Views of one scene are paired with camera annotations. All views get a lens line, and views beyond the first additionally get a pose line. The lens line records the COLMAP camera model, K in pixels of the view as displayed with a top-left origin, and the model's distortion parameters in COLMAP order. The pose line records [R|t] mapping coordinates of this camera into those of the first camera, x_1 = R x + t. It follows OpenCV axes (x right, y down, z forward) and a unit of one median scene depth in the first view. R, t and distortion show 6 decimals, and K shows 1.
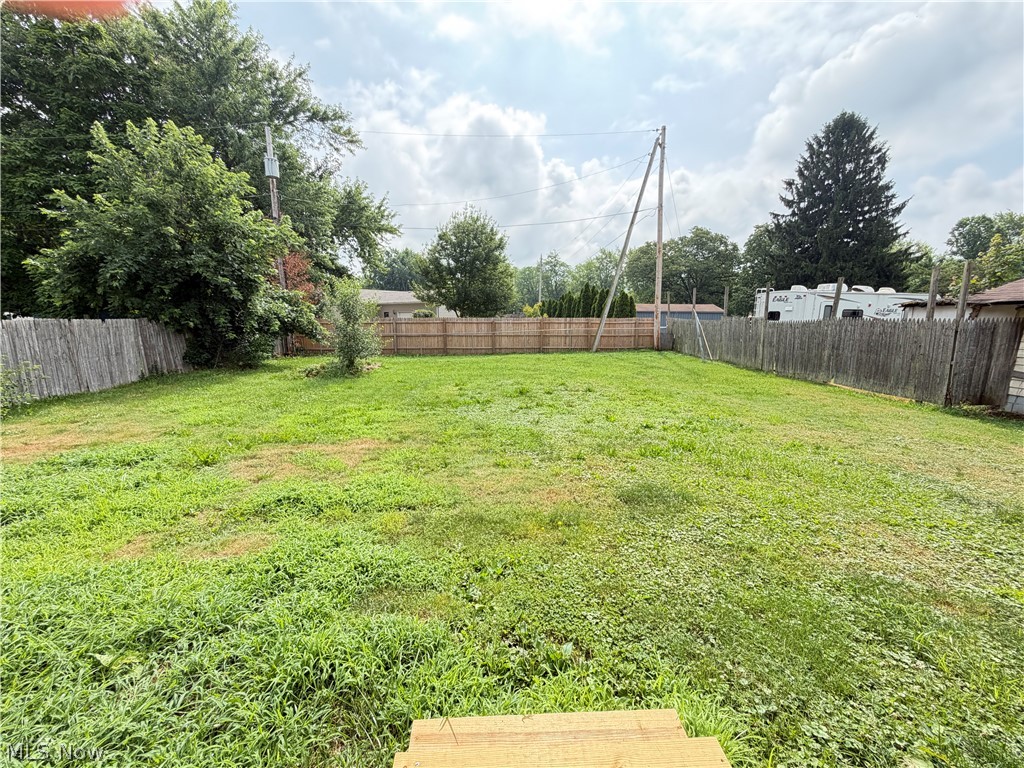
lens RADIAL K [[409.2, 0, 509.3], [0, 409.2, 383.9], [0, 0, 1]] dist [0.000274, -0.000086]
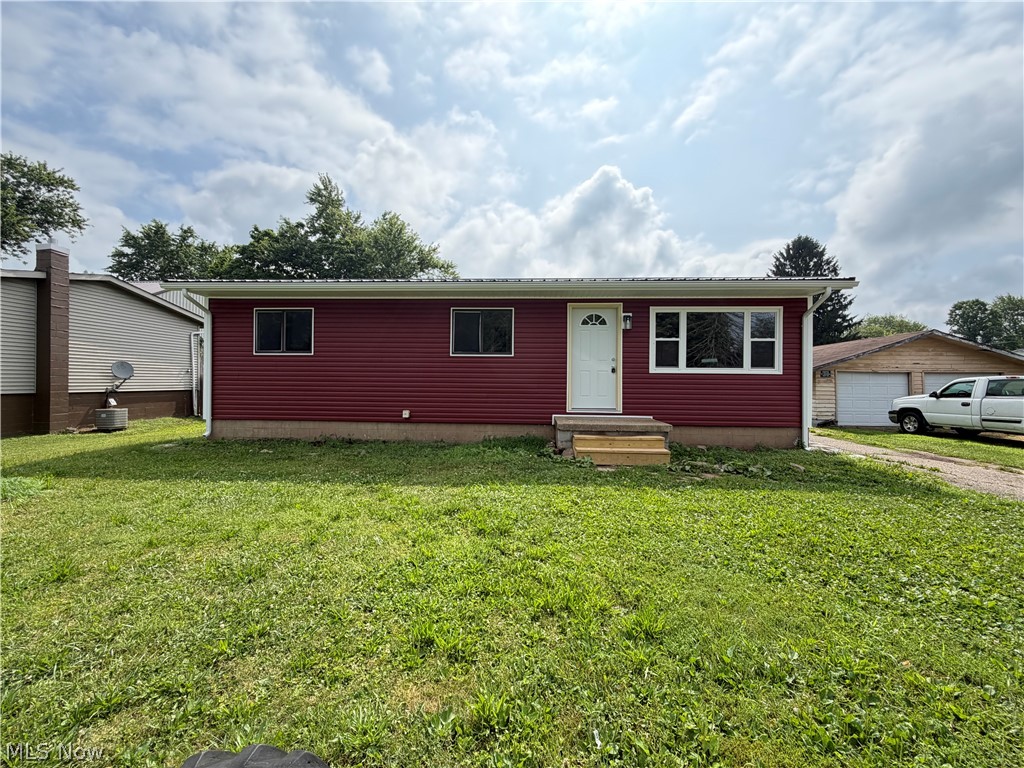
lens RADIAL K [[410.2, 0, 508.9], [0, 410.2, 384.1], [0, 0, 1]] dist [-0.003889, 0.004625]
pose [[0.994396, 0.013319, -0.104878, 0.032745], [-0.030270, 0.986368, -0.161747, 0.151562], [0.101294, 0.164015, 0.981243, -0.786860]]
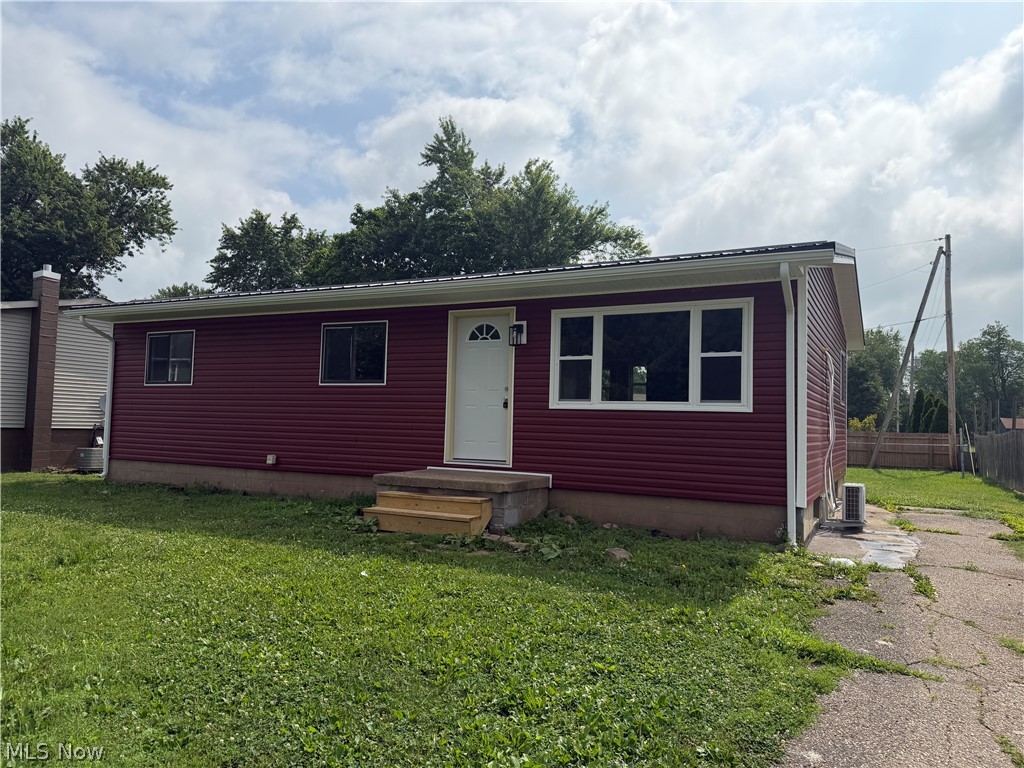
lens RADIAL K [[719.0, 0, 515.2], [0, 719.0, 389.6], [0, 0, 1]] dist [0.087978, -0.119948]
pose [[0.861345, 0.001702, -0.508018, 0.348247], [-0.114765, 0.974796, -0.191318, 0.151886], [0.494888, 0.223093, 0.839830, -0.788615]]
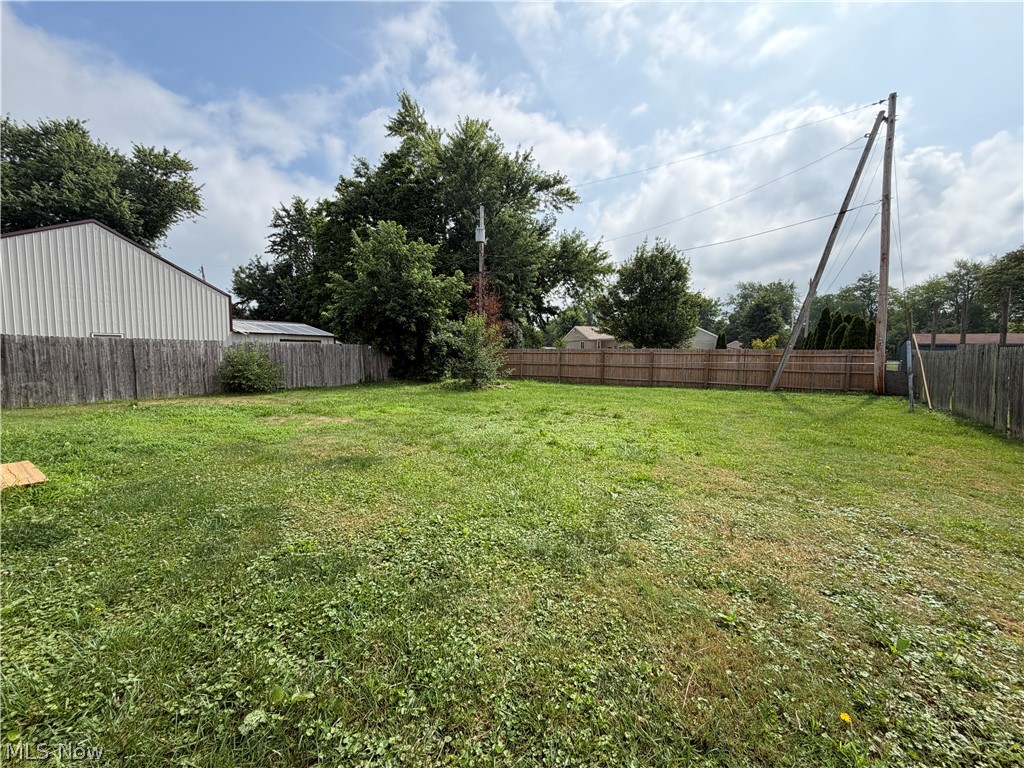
lens RADIAL K [[410.2, 0, 508.9], [0, 410.2, 384.1], [0, 0, 1]] dist [-0.003889, 0.004625]
pose [[0.799617, 0.054189, -0.598060, 0.274233], [-0.108958, 0.992482, -0.055752, 0.010362], [0.590543, 0.109744, 0.799510, 0.045575]]
